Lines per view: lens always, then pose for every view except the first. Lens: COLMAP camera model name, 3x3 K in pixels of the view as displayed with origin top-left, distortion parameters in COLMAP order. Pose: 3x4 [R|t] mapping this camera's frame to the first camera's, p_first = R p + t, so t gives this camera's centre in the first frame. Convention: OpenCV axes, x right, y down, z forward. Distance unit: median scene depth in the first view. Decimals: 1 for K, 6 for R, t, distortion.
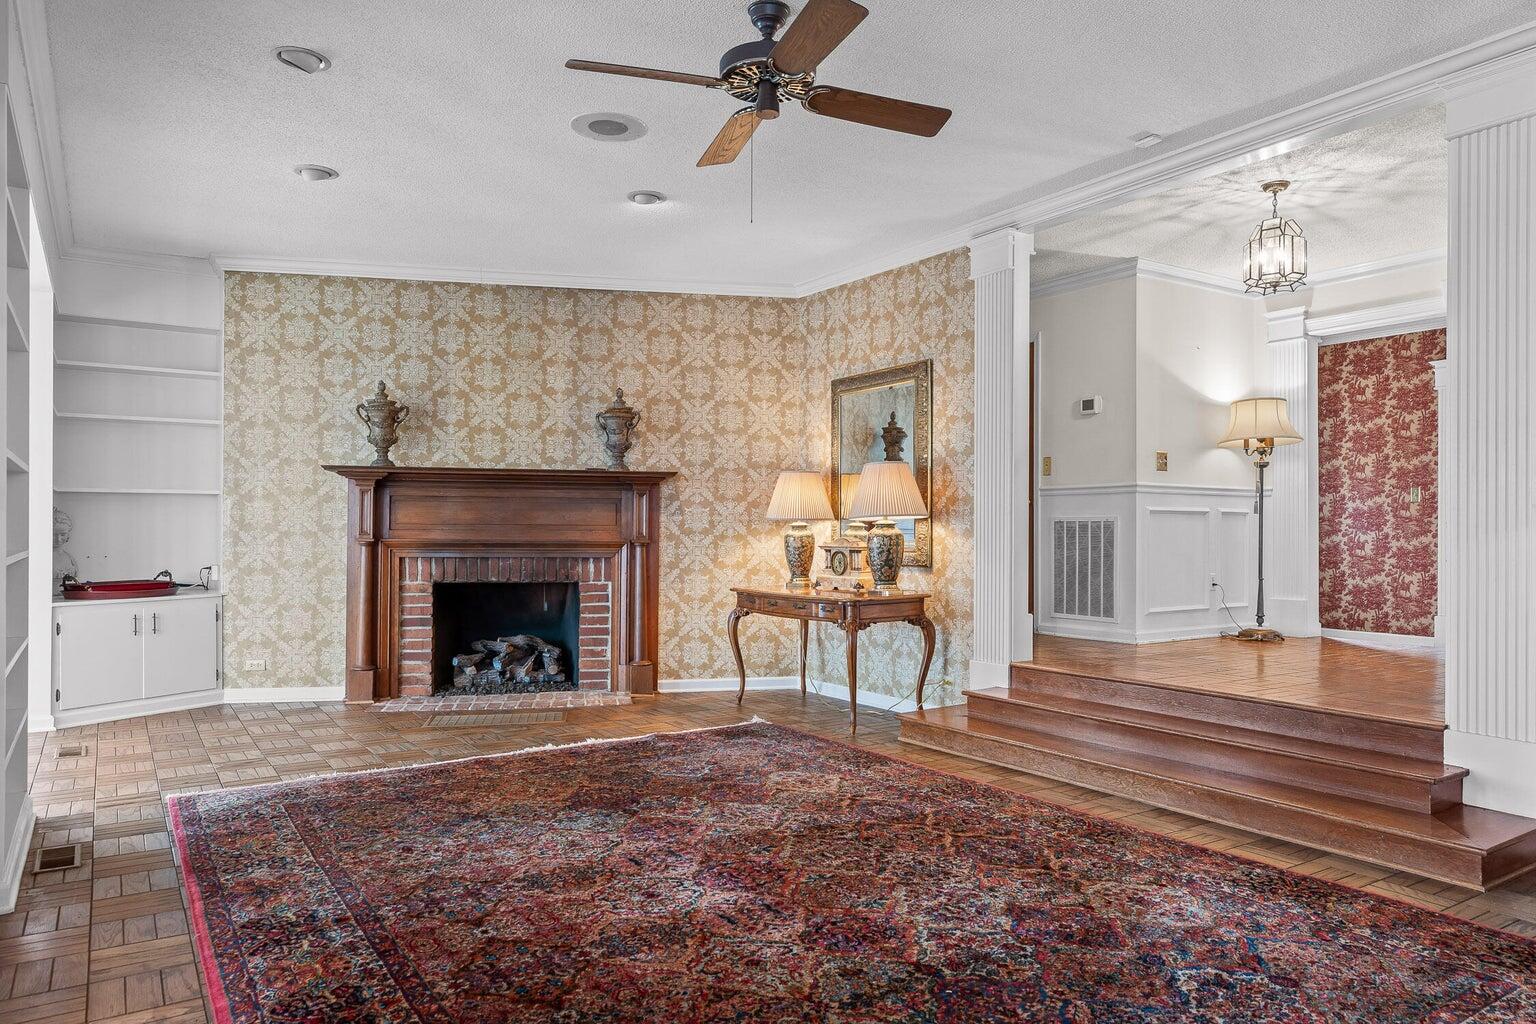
lens RADIAL K [[999.7, 0, 772.6], [0, 999.7, 522.7], [0, 0, 1]] dist [0.001012, 0.000217]
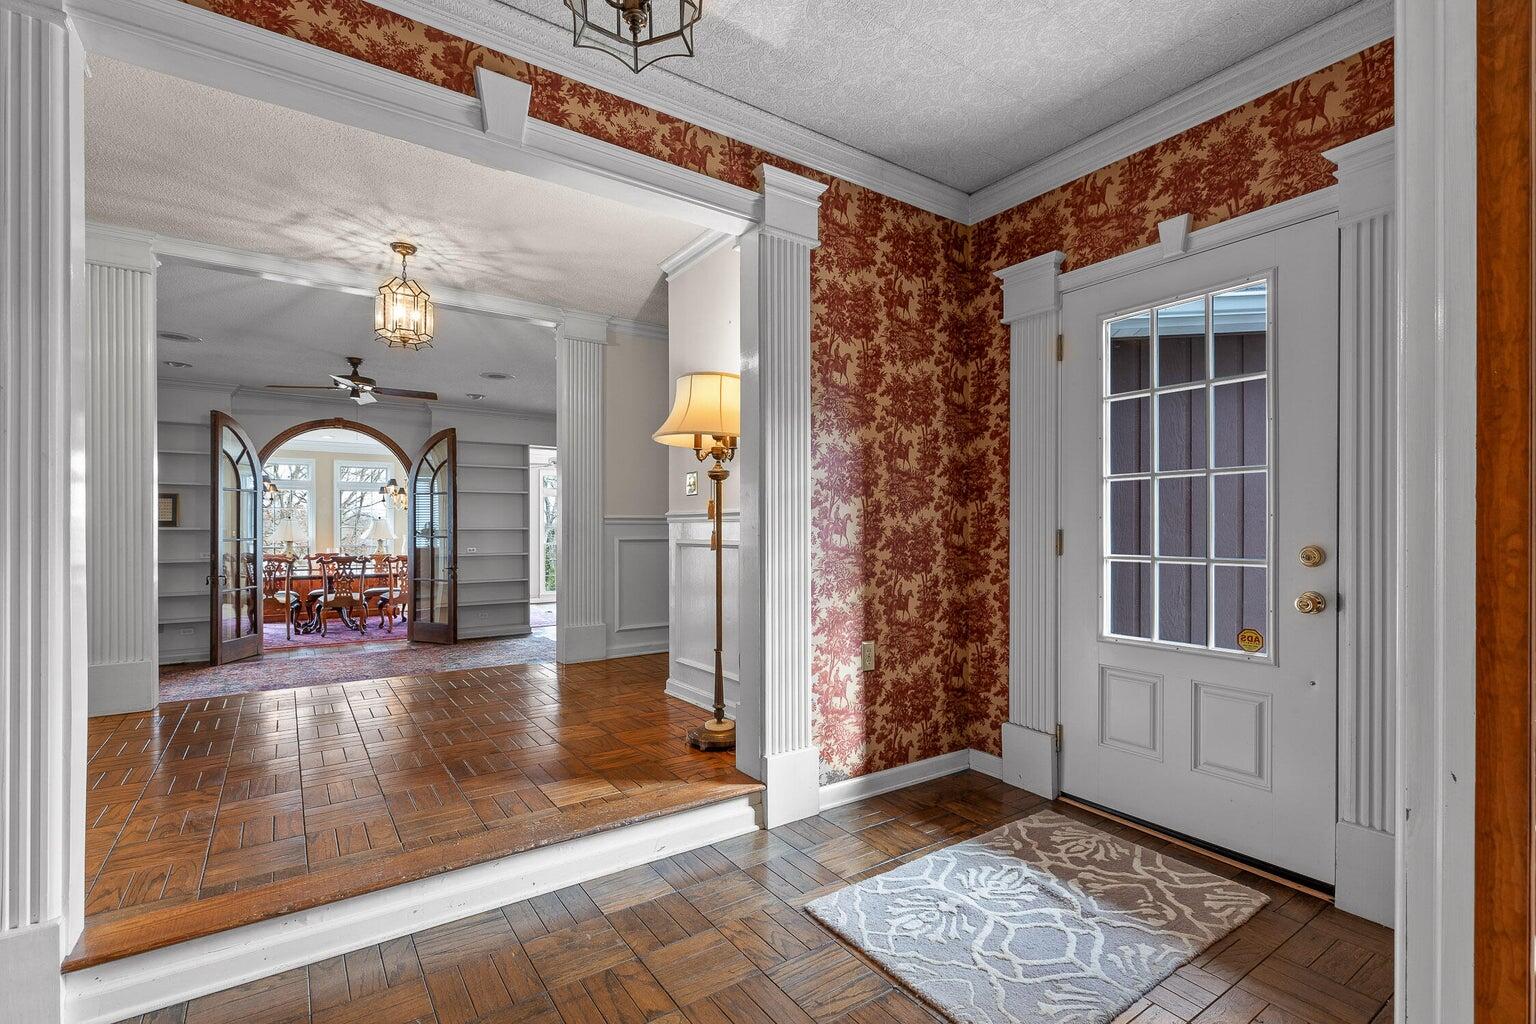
lens RADIAL K [[701.8, 0, 770.2], [0, 701.8, 528.3], [0, 0, 1]] dist [0.003355, -0.001640]
pose [[0.022222, -0.006647, -0.999731, 0.777989], [0.009153, 0.999937, -0.006445, -0.016139], [0.999711, -0.009008, 0.022281, 0.840974]]
